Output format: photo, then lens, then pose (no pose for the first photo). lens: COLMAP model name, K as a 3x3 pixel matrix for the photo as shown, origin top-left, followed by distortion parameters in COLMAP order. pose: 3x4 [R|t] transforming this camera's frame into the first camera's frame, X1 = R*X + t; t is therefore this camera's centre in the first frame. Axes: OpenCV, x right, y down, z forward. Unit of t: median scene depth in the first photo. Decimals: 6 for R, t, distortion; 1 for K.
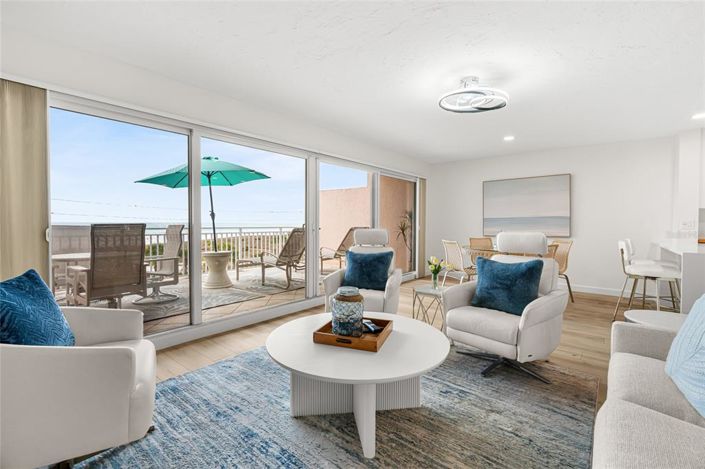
lens RADIAL K [[322.2, 0, 354.7], [0, 322.2, 228.5], [0, 0, 1]] dist [-0.002410, 0.000937]
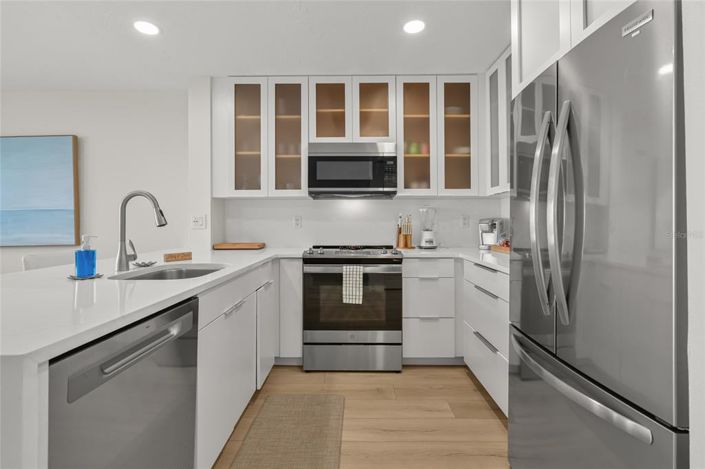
lens RADIAL K [[322.2, 0, 353.4], [0, 322.2, 219.2], [0, 0, 1]] dist [-0.002410, 0.000937]
pose [[0.773673, -0.006308, 0.633554, 0.750746], [0.019324, 0.999720, -0.013644, -0.001760], [-0.633291, 0.022799, 0.773578, 0.254682]]
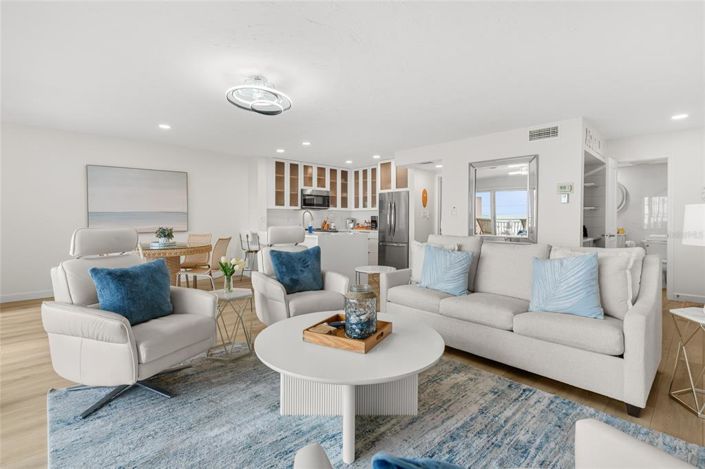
lens RADIAL K [[322.2, 0, 347.5], [0, 322.2, 229.4], [0, 0, 1]] dist [-0.002410, 0.000937]
pose [[0.130366, -0.038481, 0.990719, -0.374055], [0.014449, 0.999214, 0.036910, -0.010890], [-0.991361, 0.009503, 0.130819, 0.348722]]
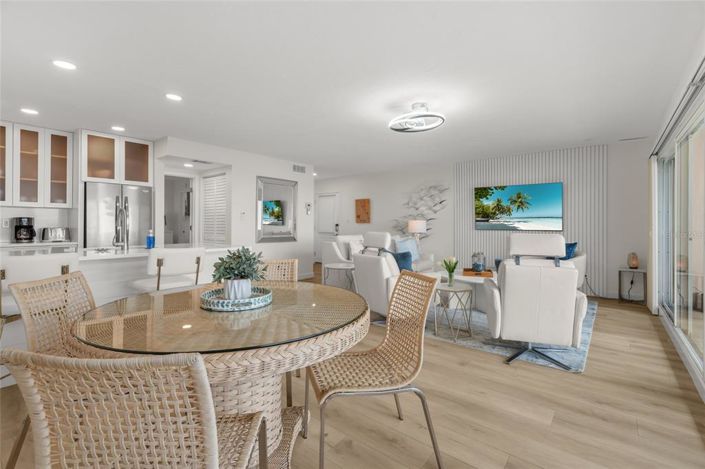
lens RADIAL K [[322.2, 0, 355.9], [0, 322.2, 217.0], [0, 0, 1]] dist [-0.002410, 0.000937]
pose [[-0.999798, -0.012330, -0.015849, 0.340391], [-0.012231, 0.999905, -0.006384, -0.022335], [0.015926, -0.006189, -0.999854, 1.278521]]
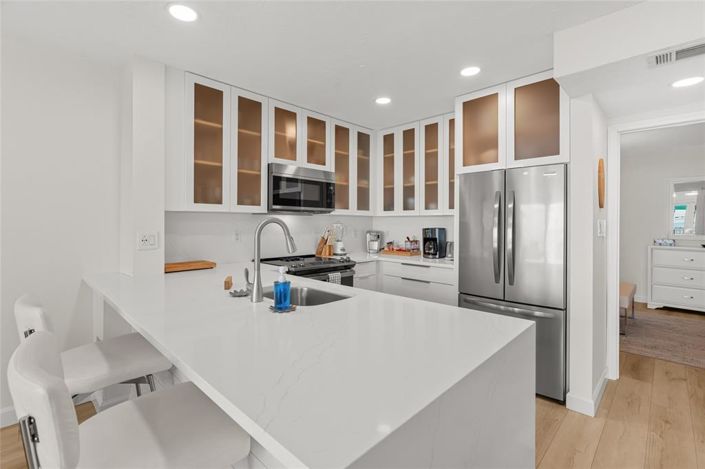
lens RADIAL K [[322.2, 0, 348.5], [0, 322.2, 222.8], [0, 0, 1]] dist [-0.002410, 0.000937]
pose [[0.090287, -0.007753, 0.995886, 0.468012], [0.012040, 0.999905, 0.006693, -0.035404], [-0.995843, 0.011386, 0.090372, 0.544752]]
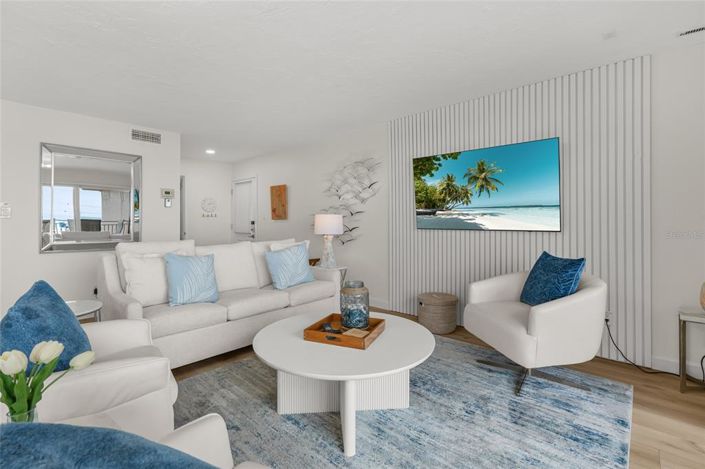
lens RADIAL K [[322.2, 0, 355.5], [0, 322.2, 214.6], [0, 0, 1]] dist [-0.002410, 0.000937]
pose [[-0.999150, -0.003411, 0.041086, -0.039431], [-0.003567, 0.999987, -0.003715, -0.016443], [-0.041072, -0.003859, -0.999149, 0.781697]]
